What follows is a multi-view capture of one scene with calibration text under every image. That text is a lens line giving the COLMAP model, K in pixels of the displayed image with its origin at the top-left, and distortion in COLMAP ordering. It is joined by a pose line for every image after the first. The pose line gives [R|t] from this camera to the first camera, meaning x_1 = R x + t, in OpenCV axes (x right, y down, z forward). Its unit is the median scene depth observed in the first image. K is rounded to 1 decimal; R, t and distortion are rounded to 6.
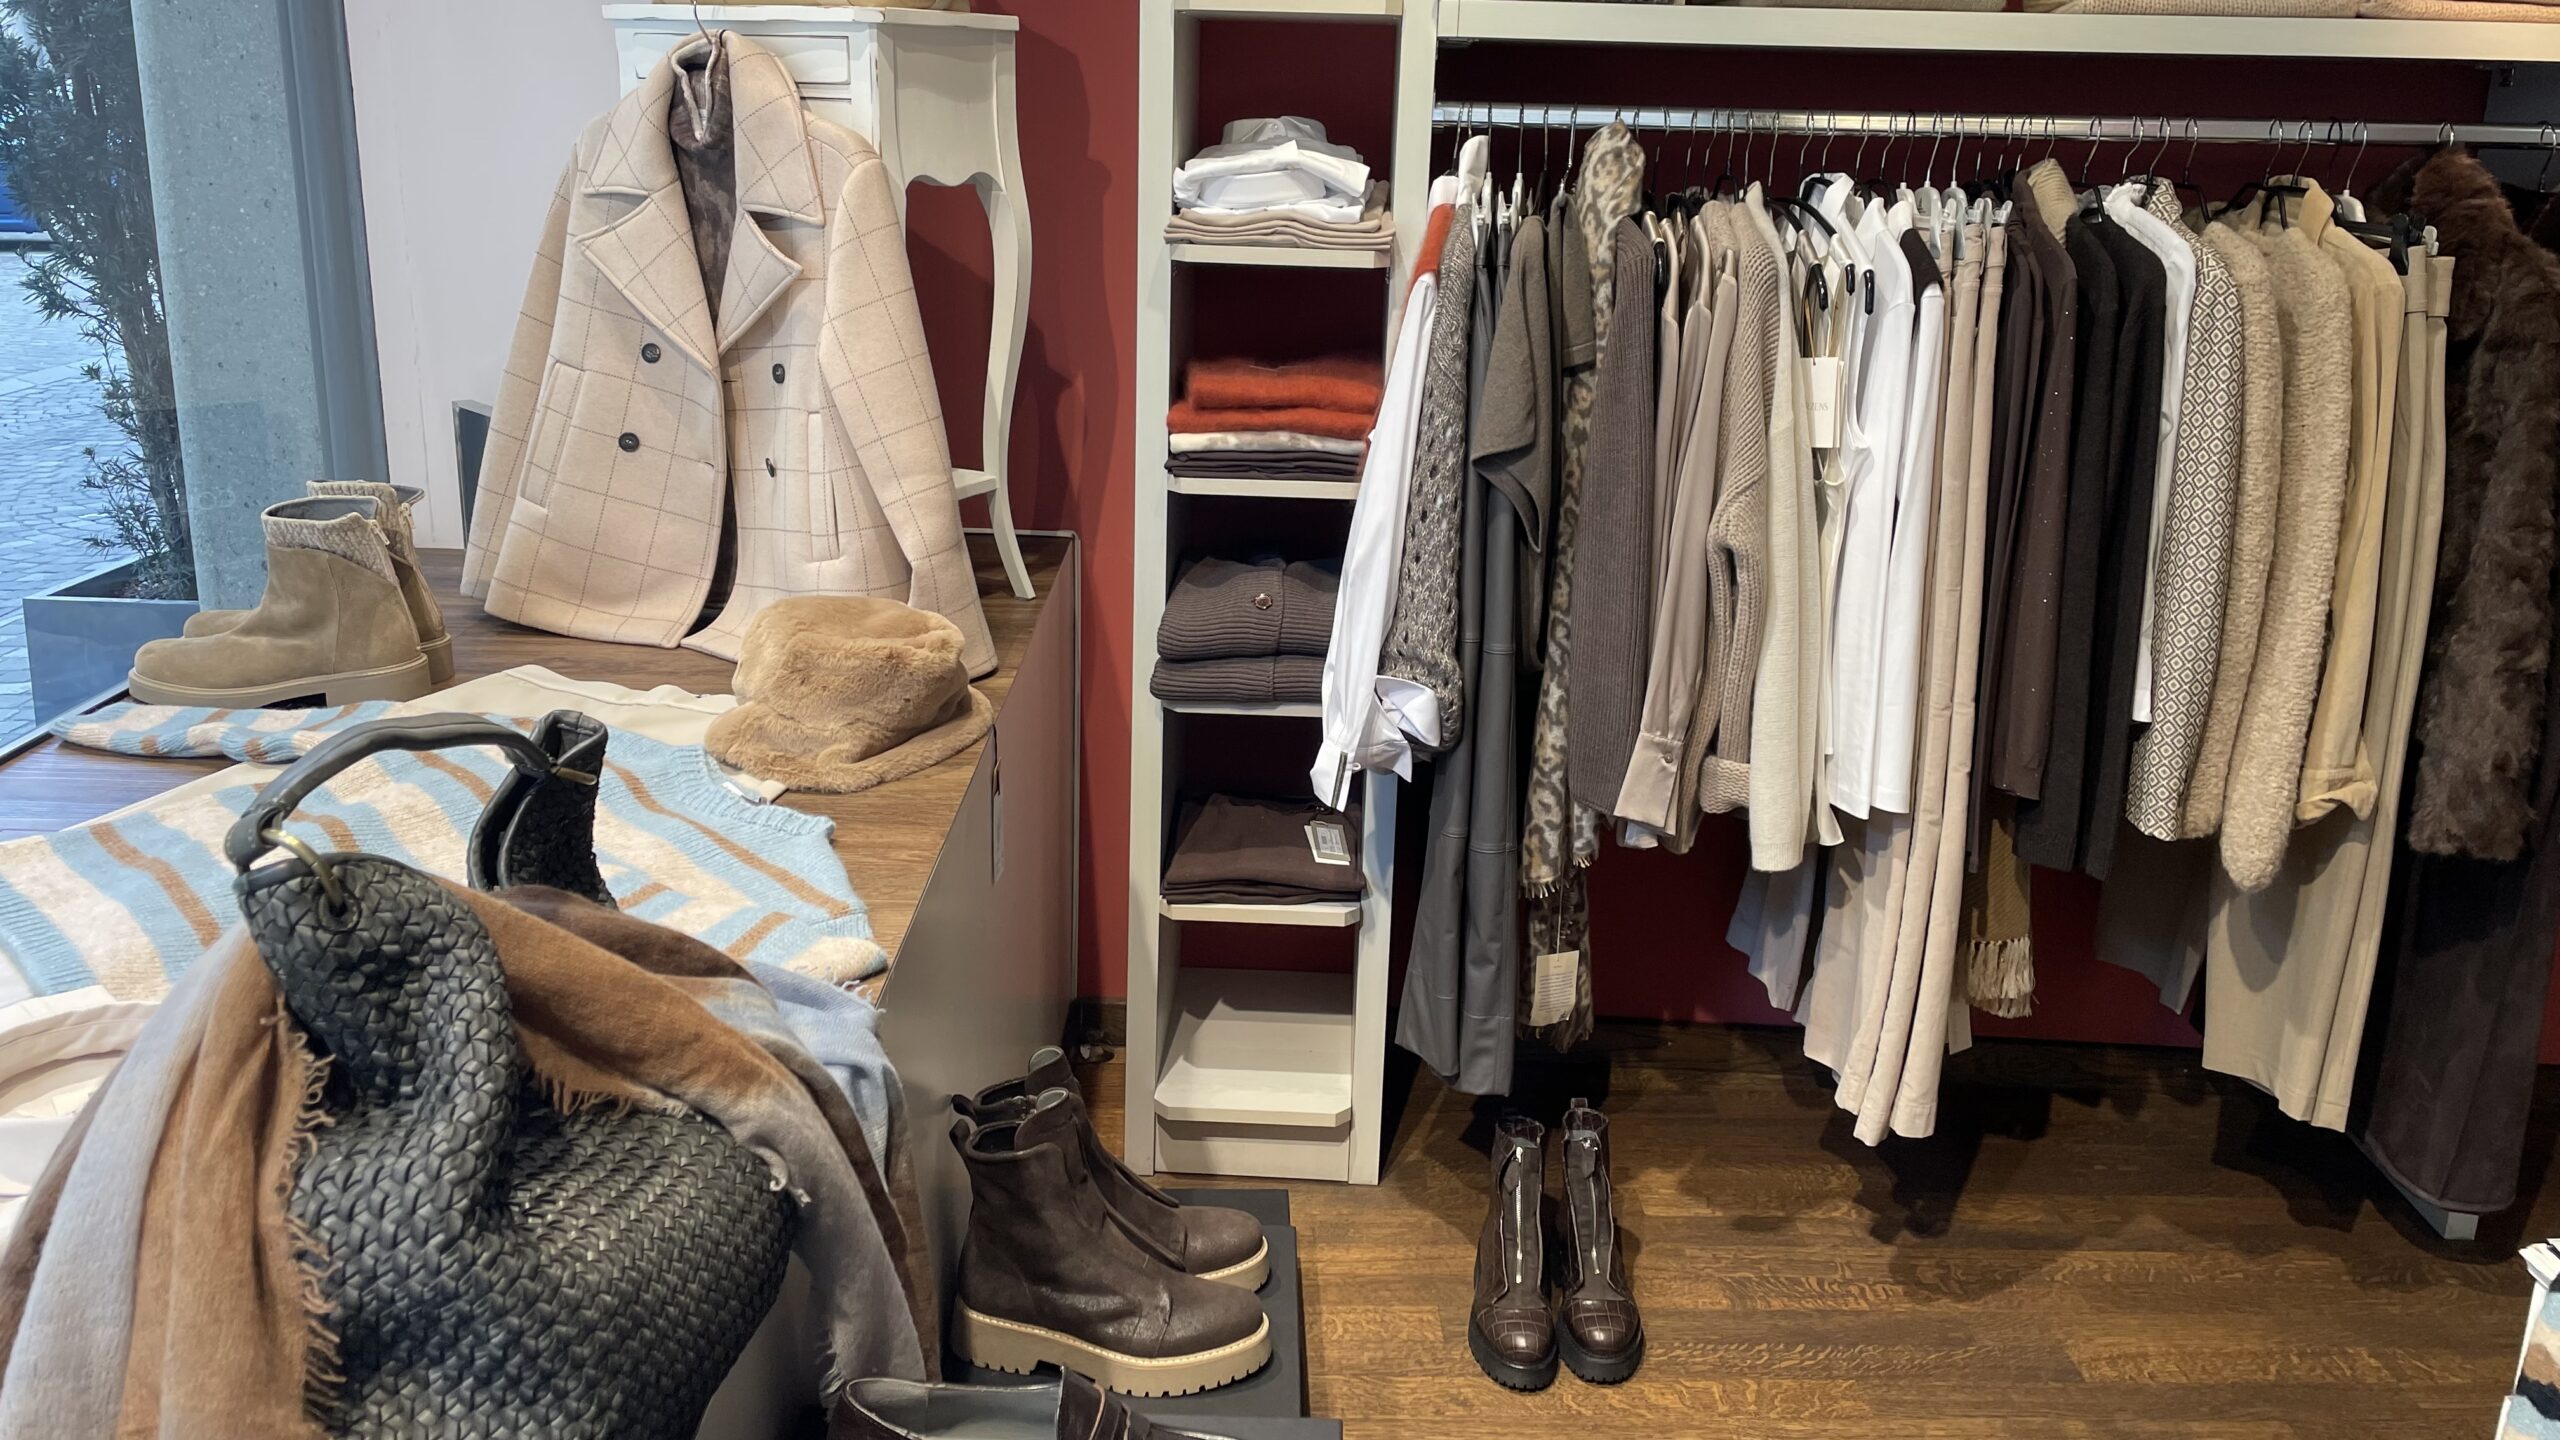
lens RADIAL K [[1941.4, 0, 1277.0], [0, 1941.4, 623.8], [0, 0, 1]] dist [0.106262, -0.143119]
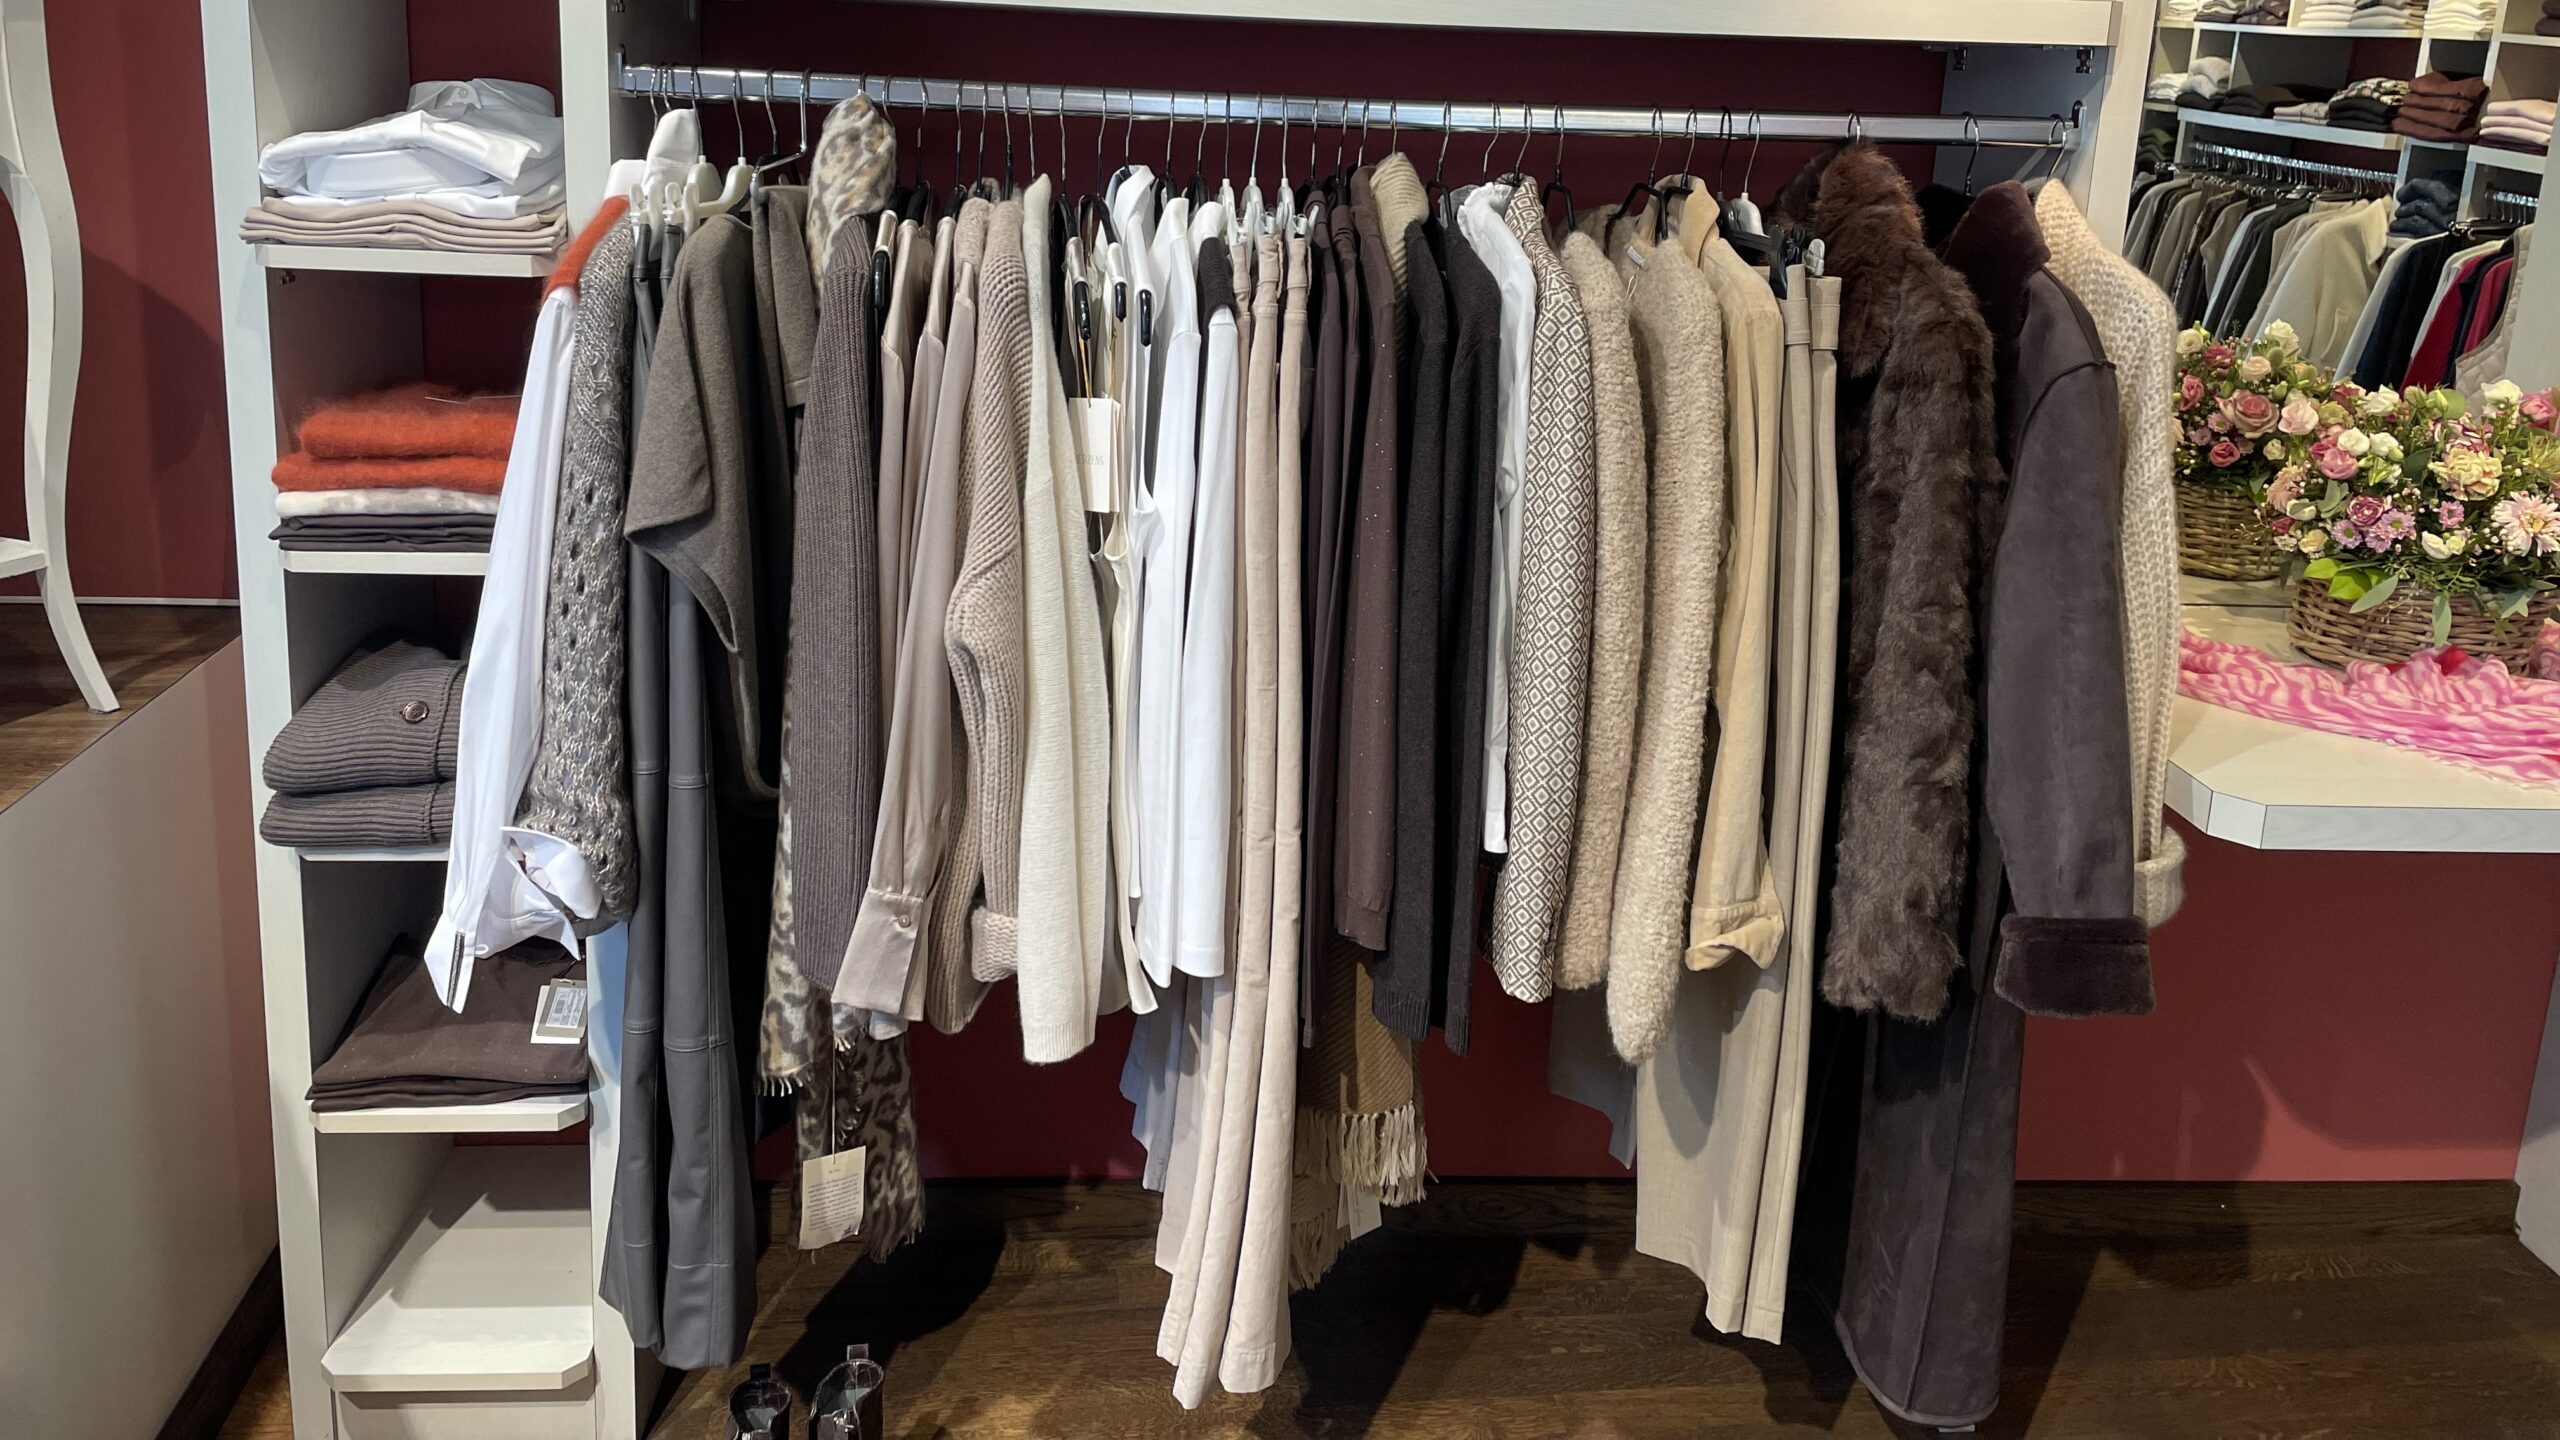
lens RADIAL K [[1934.4, 0, 1285.8], [0, 1934.4, 496.8], [0, 0, 1]] dist [0.102877, -0.139218]
pose [[0.993445, -0.011843, 0.113697, 0.259633], [0.016799, 0.998945, -0.042729, -0.060625], [-0.113071, 0.044359, 0.992596, 0.215704]]
